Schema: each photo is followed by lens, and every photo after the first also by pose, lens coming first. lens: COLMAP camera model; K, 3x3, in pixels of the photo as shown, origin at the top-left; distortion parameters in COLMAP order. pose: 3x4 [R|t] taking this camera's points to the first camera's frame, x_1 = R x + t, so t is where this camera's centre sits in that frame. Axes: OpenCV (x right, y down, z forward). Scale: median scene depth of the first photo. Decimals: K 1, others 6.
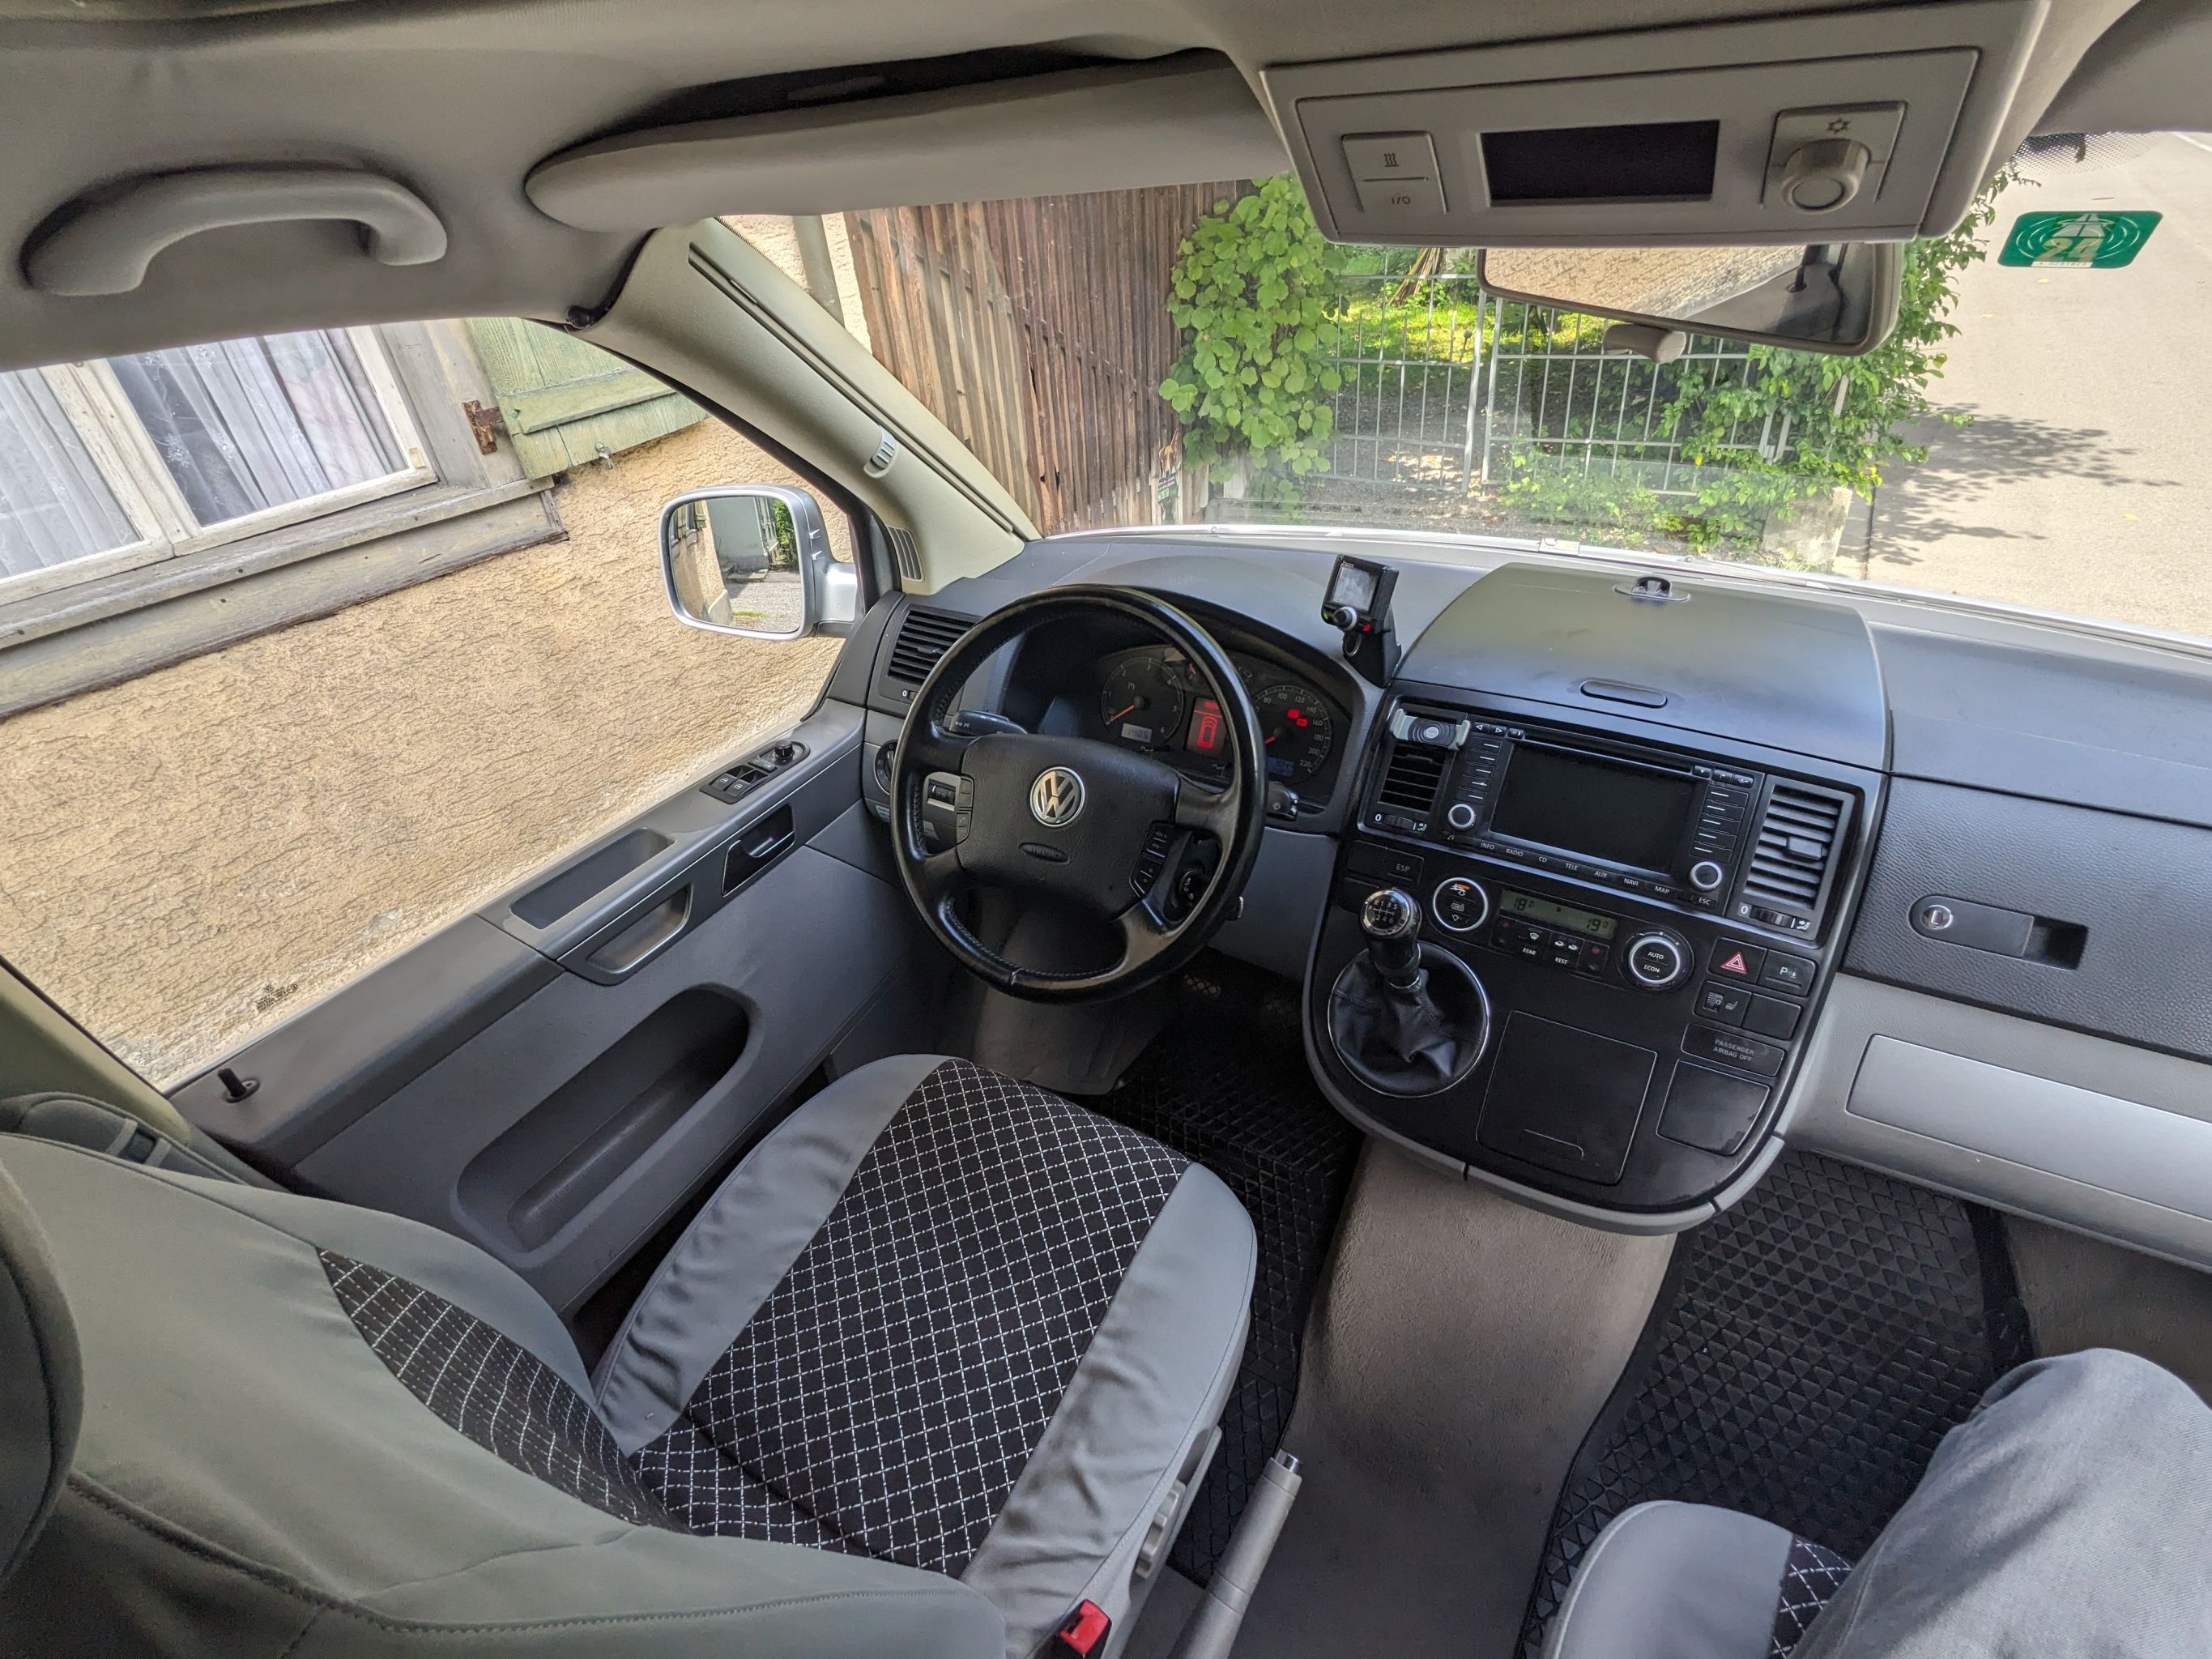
lens RADIAL K [[1074.4, 0, 1113.8], [0, 1074.4, 835.8], [0, 0, 1]] dist [-0.003264, 0.001930]
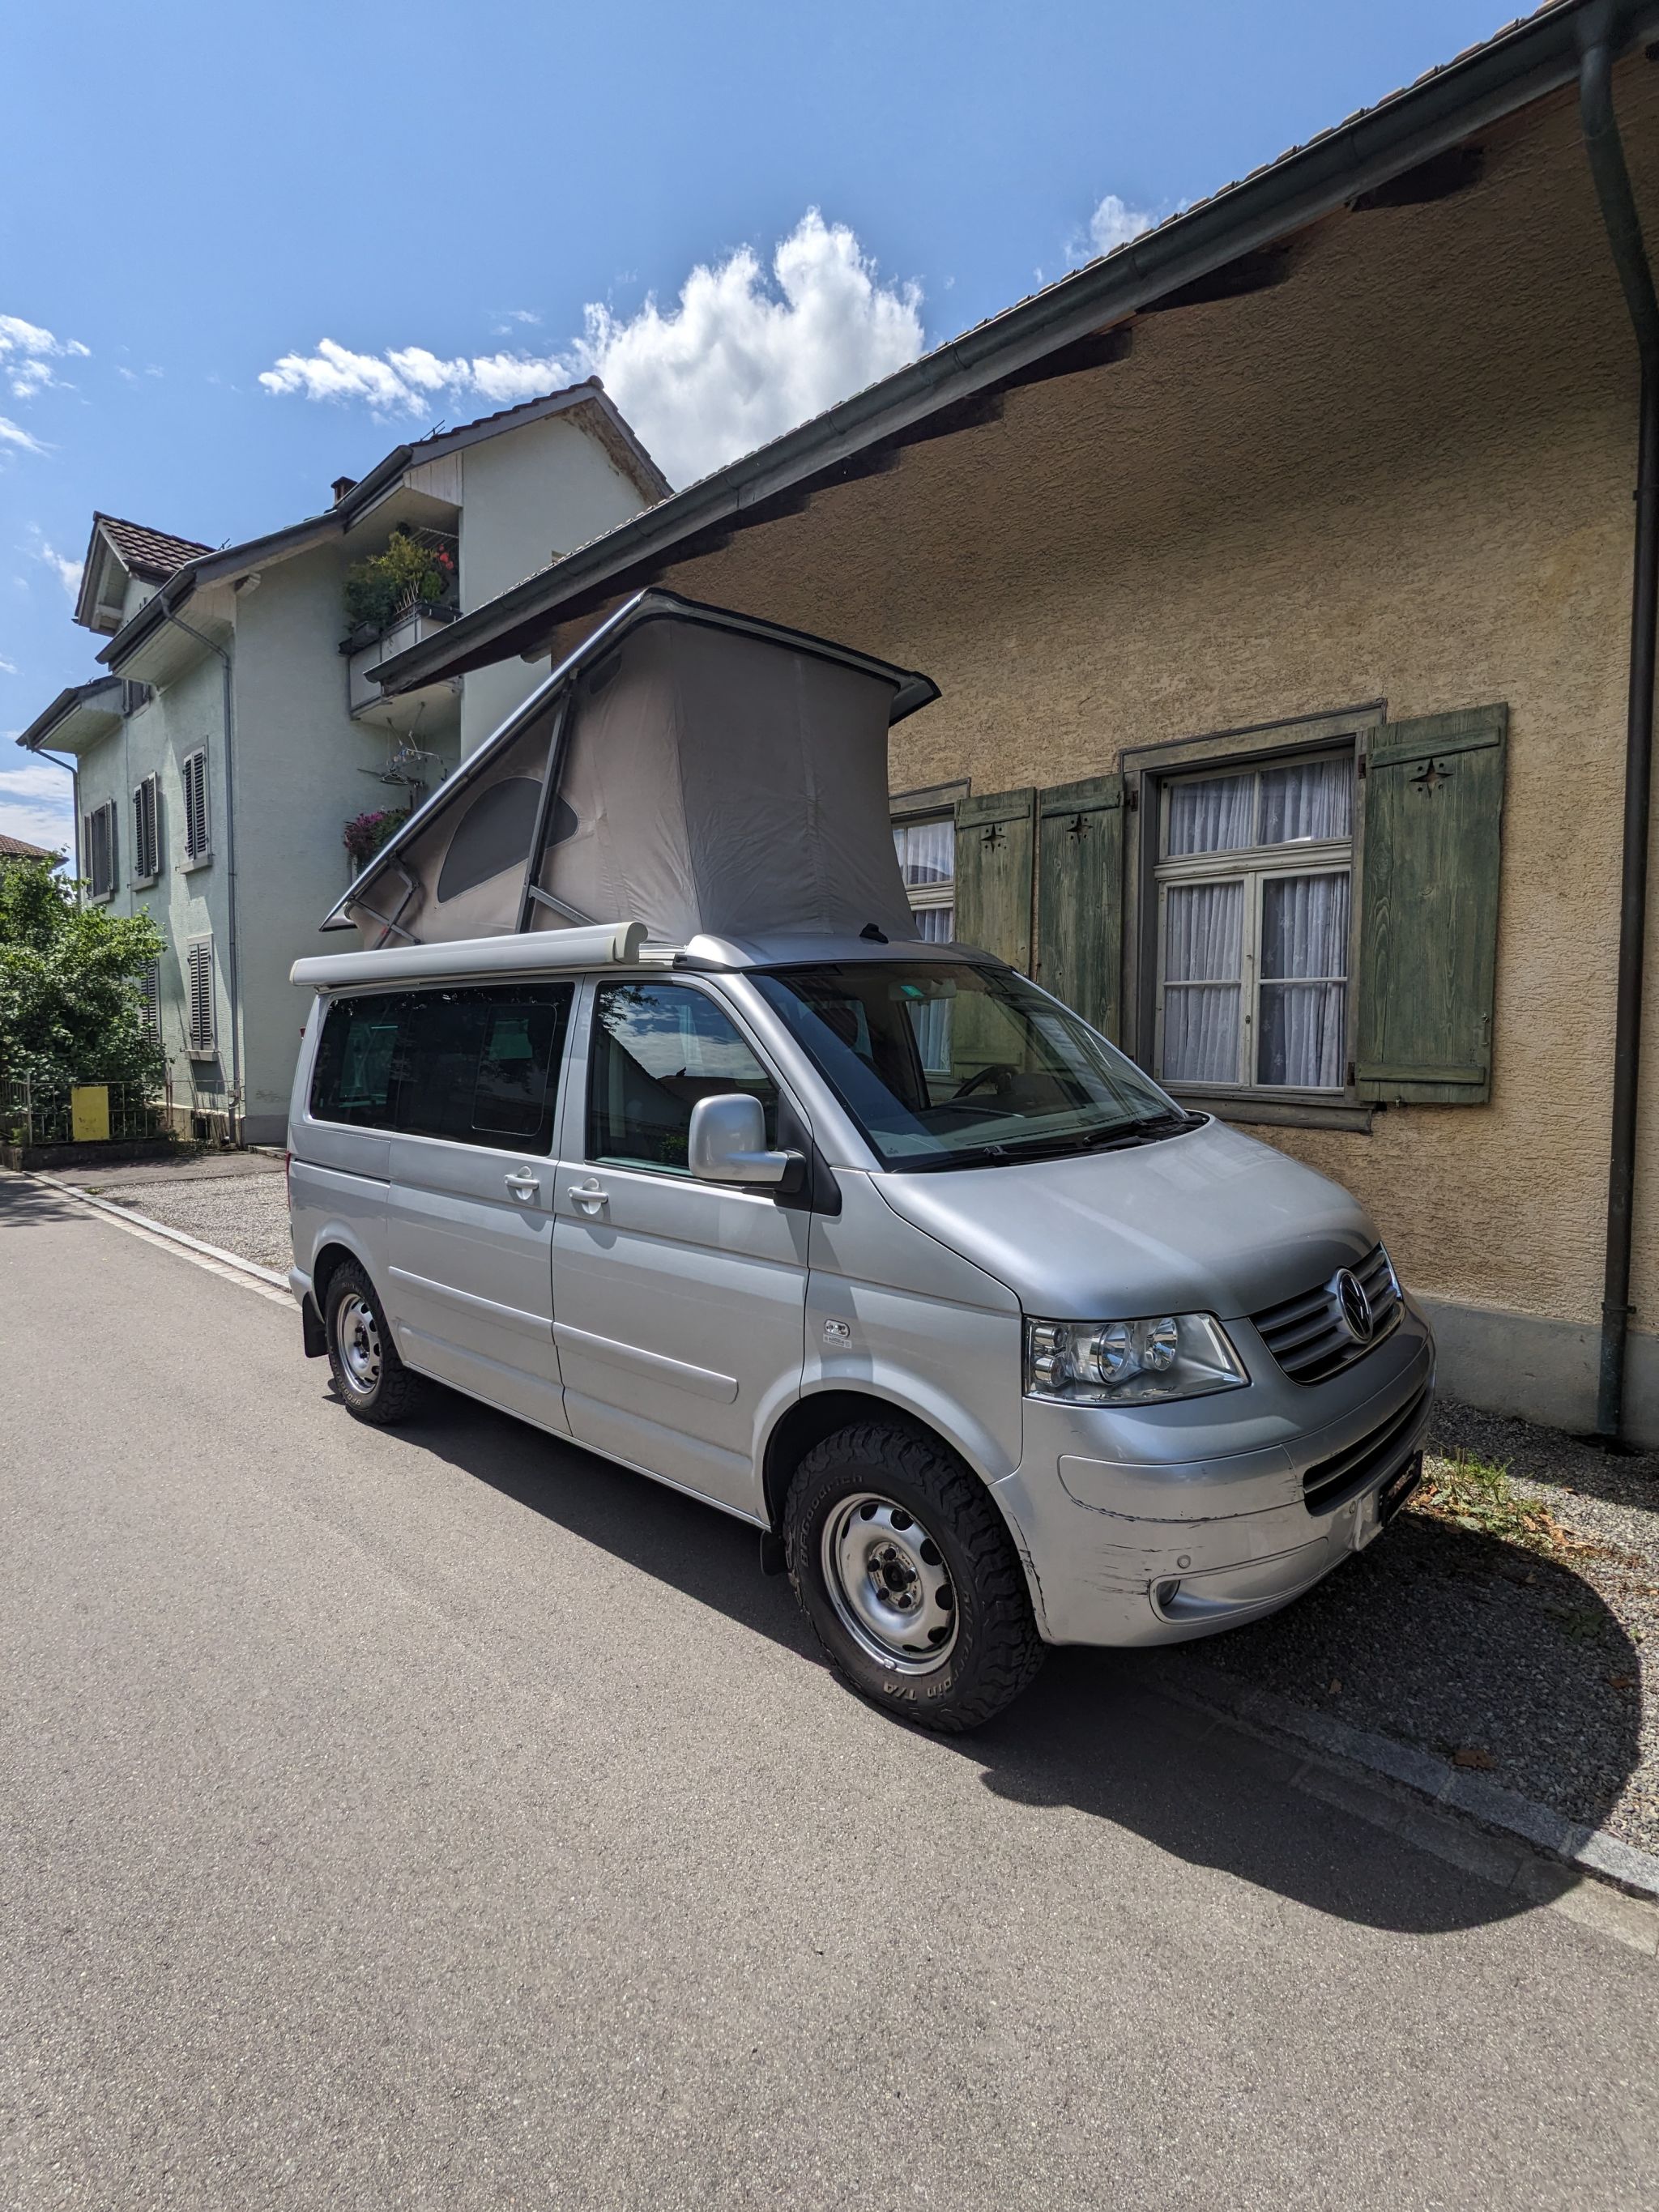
lens RADIAL K [[1074.4, 0, 819.7], [0, 1074.4, 1101.4], [0, 0, 1]] dist [-0.003264, 0.001930]
pose [[-0.213679, 0.126662, -0.968658, 1.816199], [-0.549286, 0.804394, 0.226352, -0.260021], [0.807853, 0.580437, -0.102308, 0.440933]]
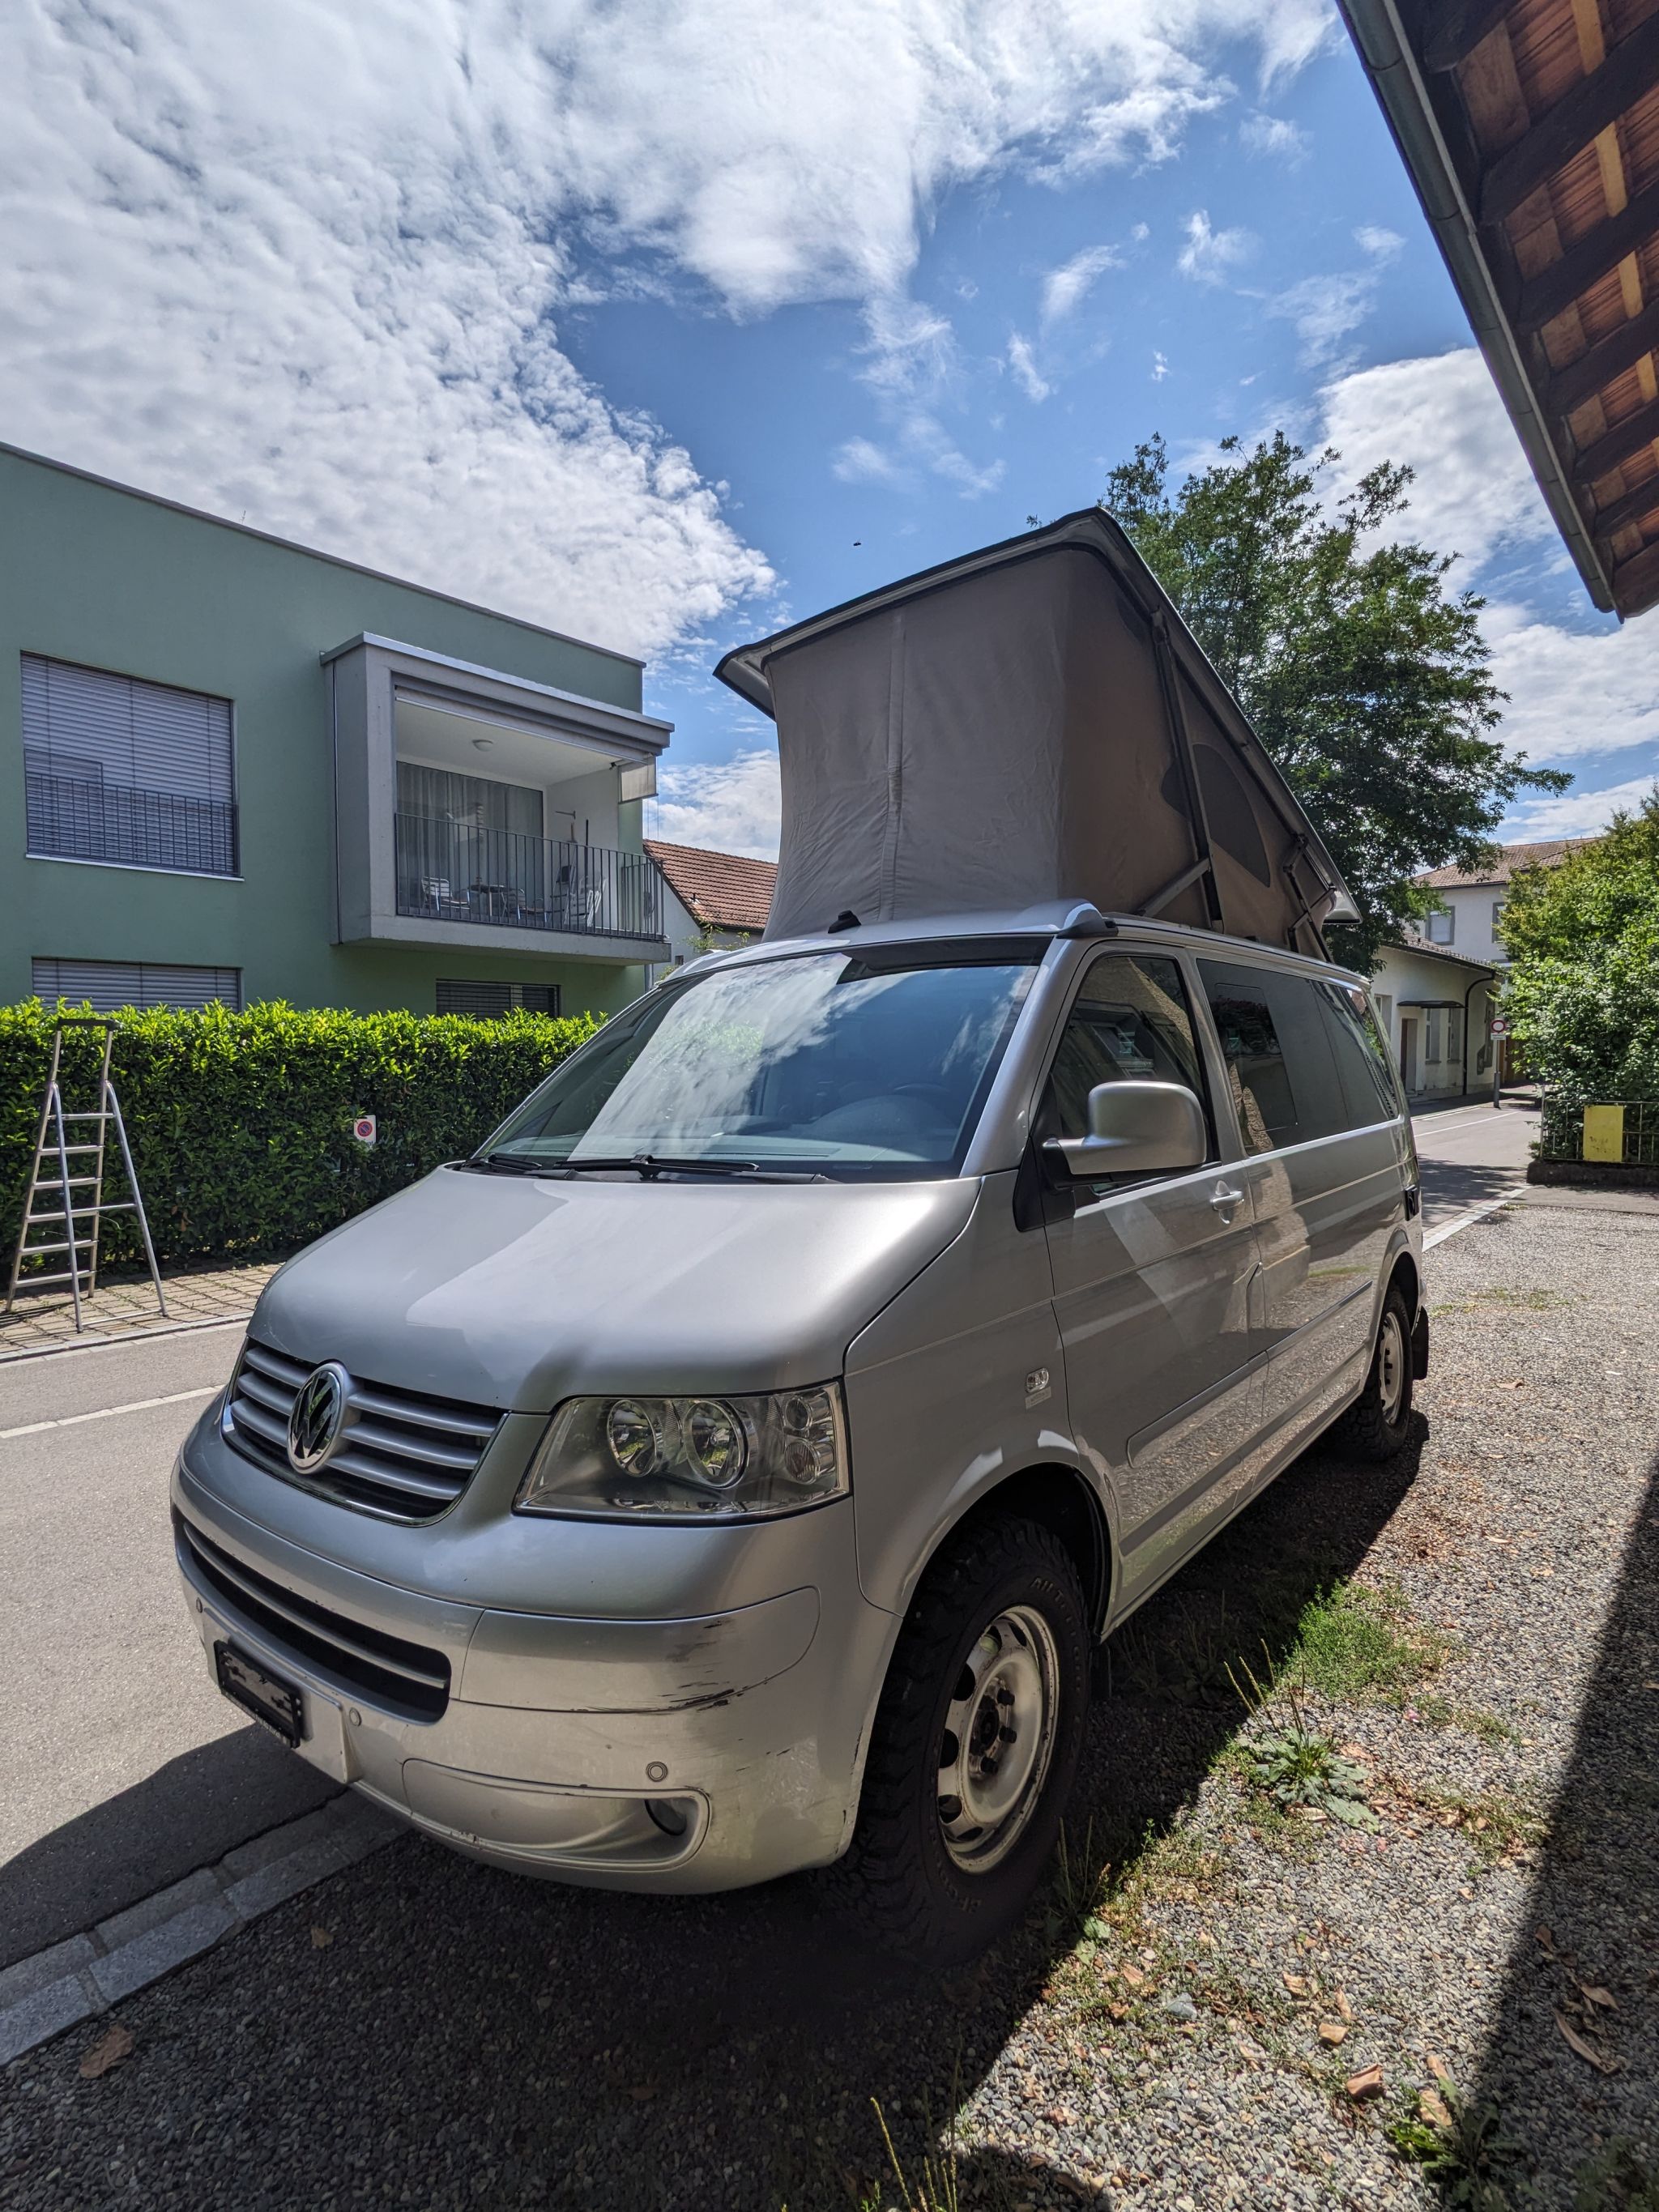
lens RADIAL K [[1074.4, 0, 832.5], [0, 1074.4, 1096.8], [0, 0, 1]] dist [-0.003264, 0.001930]
pose [[-0.984808, 0.071175, 0.158392, -0.202318], [0.151456, 0.798239, 0.582989, -0.822228], [-0.084940, 0.598121, -0.796891, 1.533286]]
